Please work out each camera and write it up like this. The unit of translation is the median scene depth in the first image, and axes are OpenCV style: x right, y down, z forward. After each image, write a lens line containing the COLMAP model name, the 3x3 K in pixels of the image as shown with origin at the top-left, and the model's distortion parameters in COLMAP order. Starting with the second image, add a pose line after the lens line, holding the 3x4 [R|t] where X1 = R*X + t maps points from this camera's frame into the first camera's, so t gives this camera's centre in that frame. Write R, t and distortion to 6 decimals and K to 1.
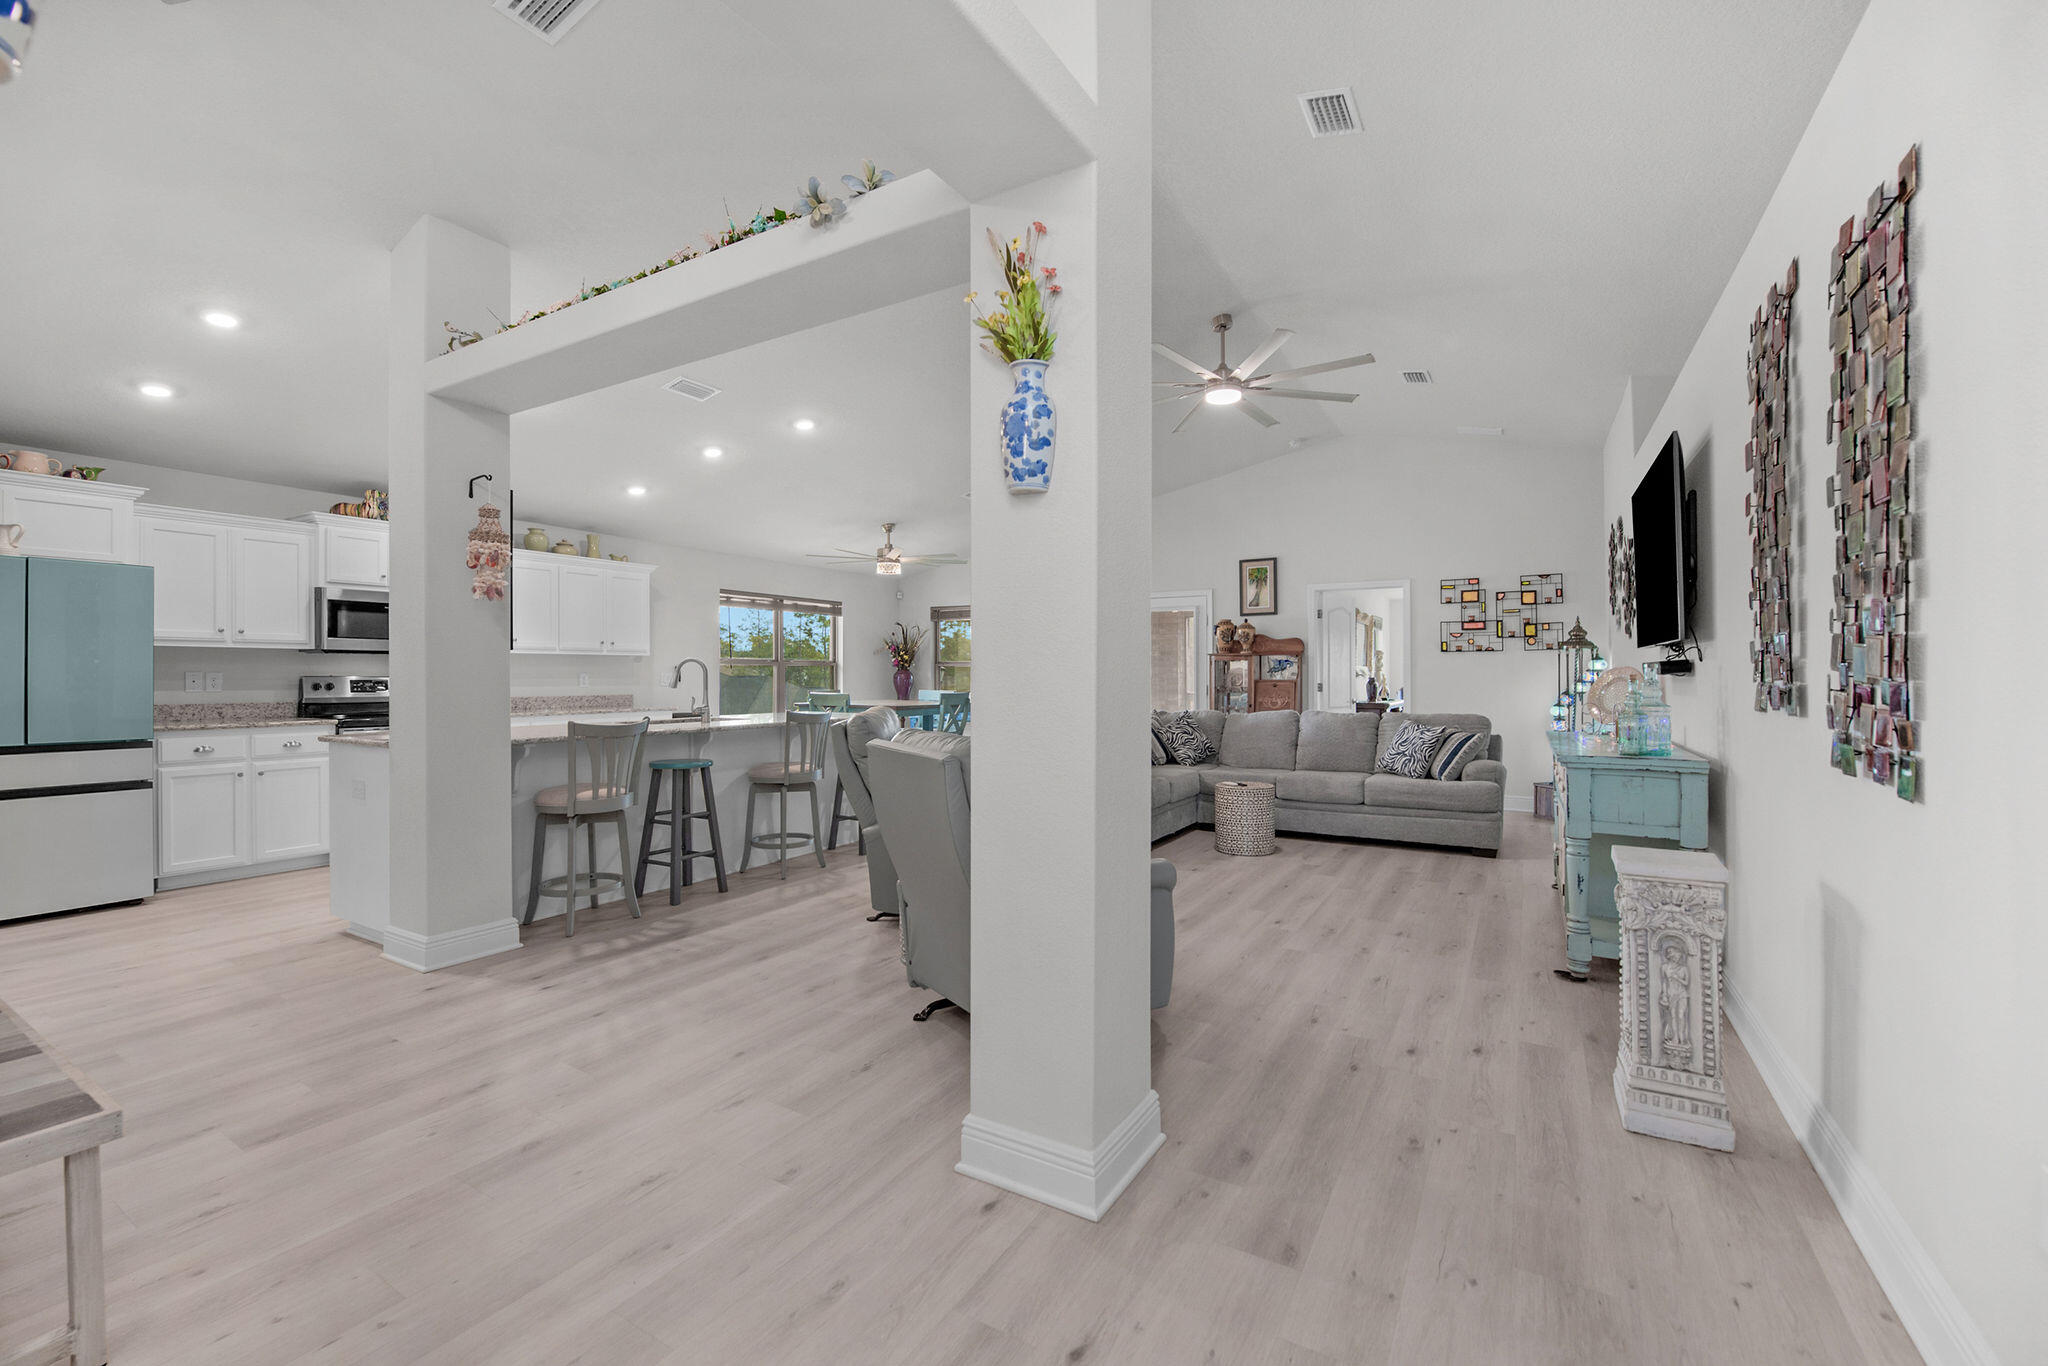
lens RADIAL K [[829.9, 0, 1024.0], [0, 829.9, 683.0], [0, 0, 1]] dist [-0.019706, -0.000983]
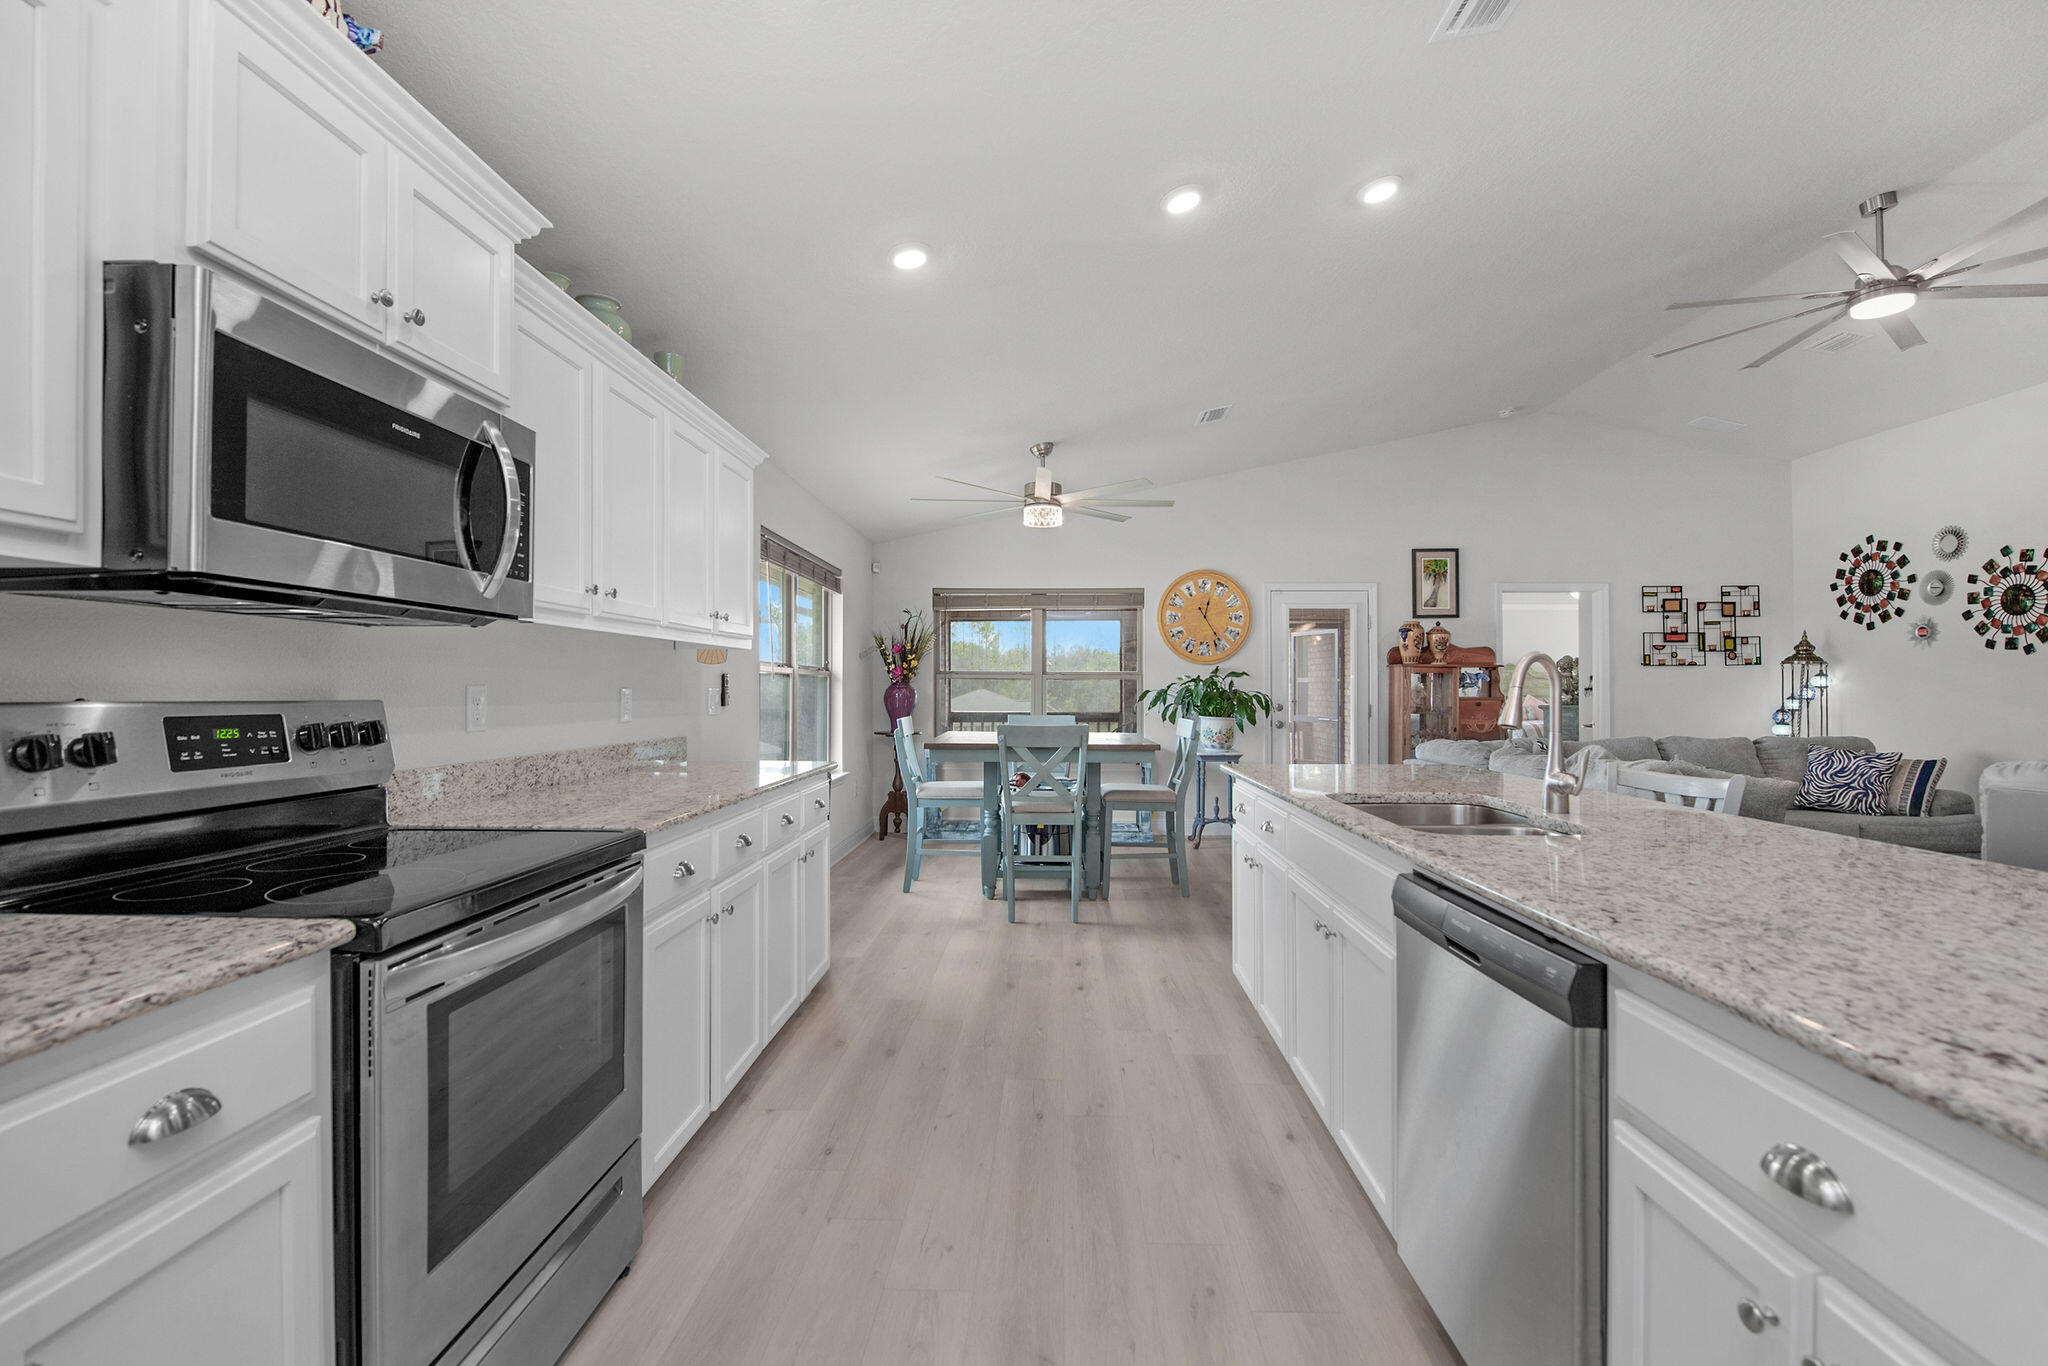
lens RADIAL K [[880.1, 0, 1024.0], [0, 880.1, 683.0], [0, 0, 1]] dist [-0.000832, -0.009389]
pose [[0.871768, 0.004530, 0.489898, -0.773506], [0.003595, 0.999871, -0.015643, -0.009167], [-0.489906, 0.015398, 0.871639, 0.701395]]
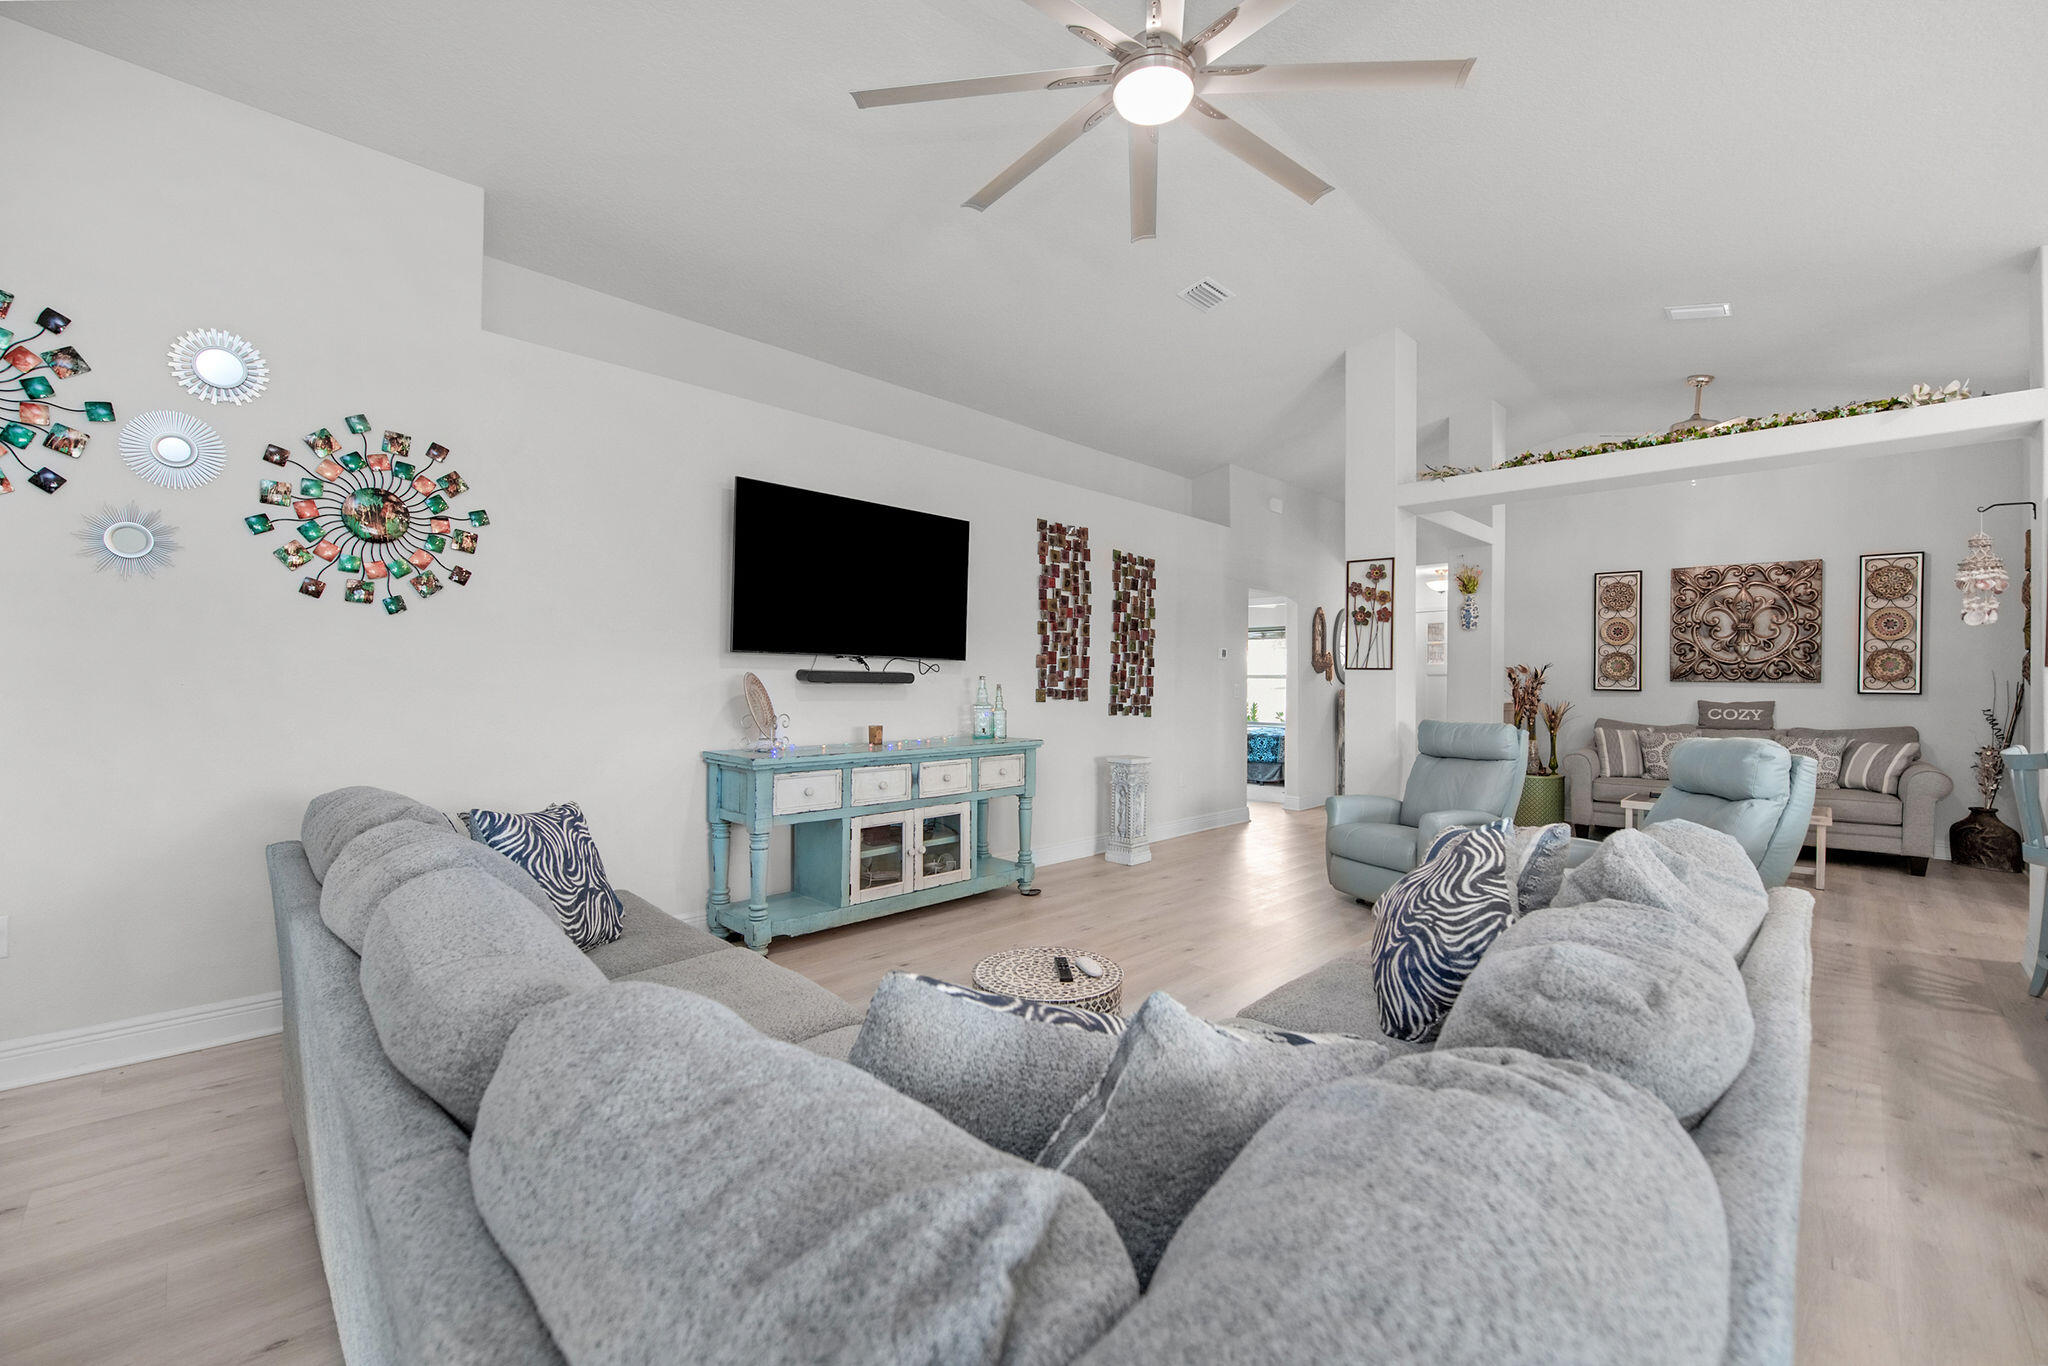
lens RADIAL K [[829.9, 0, 1024.0], [0, 829.9, 683.0], [0, 0, 1]] dist [-0.019706, -0.000983]
pose [[-0.971825, -0.007803, 0.235574, 0.201077], [-0.007043, 0.999967, 0.004066, -0.013398], [-0.235598, 0.002293, -0.971848, 1.441009]]
